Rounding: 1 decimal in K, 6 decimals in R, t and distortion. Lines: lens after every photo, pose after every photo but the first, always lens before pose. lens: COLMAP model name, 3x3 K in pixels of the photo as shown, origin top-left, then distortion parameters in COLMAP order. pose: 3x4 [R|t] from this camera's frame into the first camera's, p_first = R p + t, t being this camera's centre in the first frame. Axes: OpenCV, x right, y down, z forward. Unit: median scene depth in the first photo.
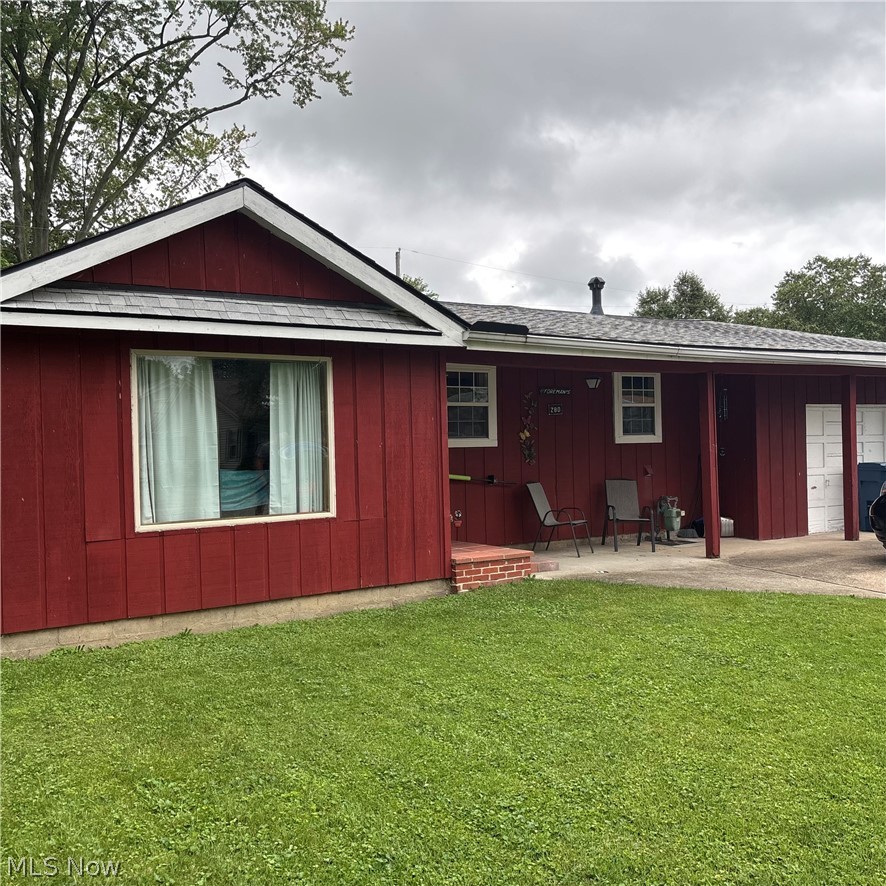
lens RADIAL K [[904.7, 0, 444.0], [0, 904.7, 444.1], [0, 0, 1]] dist [0.004745, 0.000000]
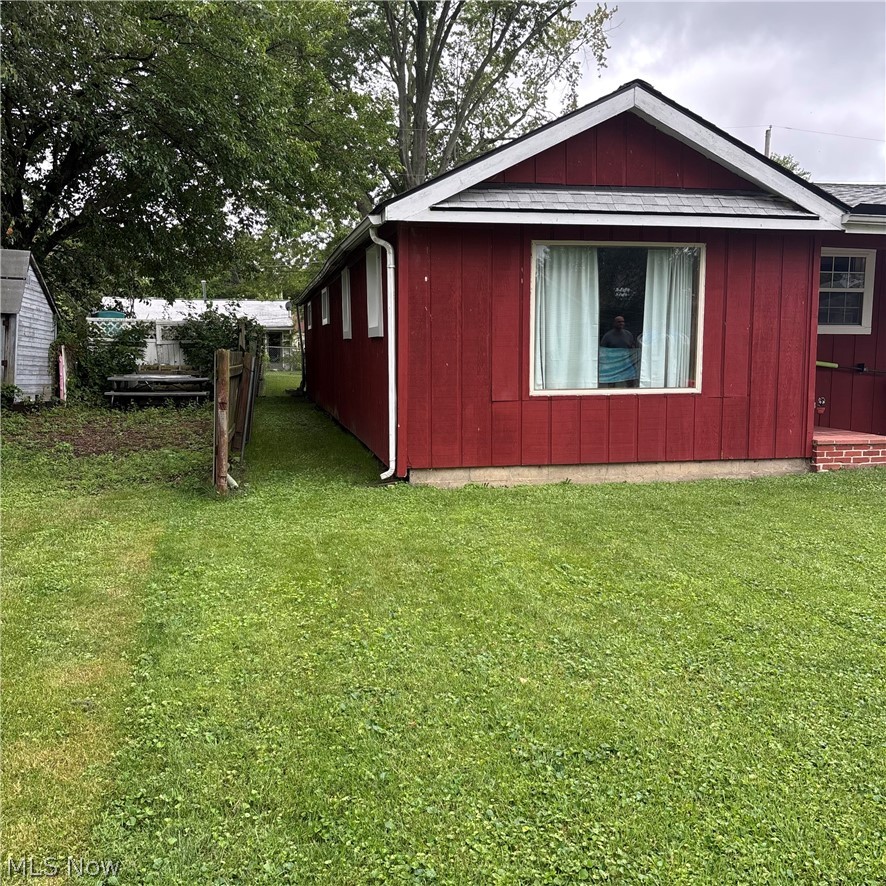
lens RADIAL K [[904.7, 0, 418.3], [0, 904.7, 445.7], [0, 0, 1]] dist [0.004745, 0.000000]
pose [[0.920596, 0.066820, -0.384758, -0.009546], [-0.020194, 0.992080, 0.123975, 0.016183], [0.389995, -0.106361, 0.914654, -0.145870]]
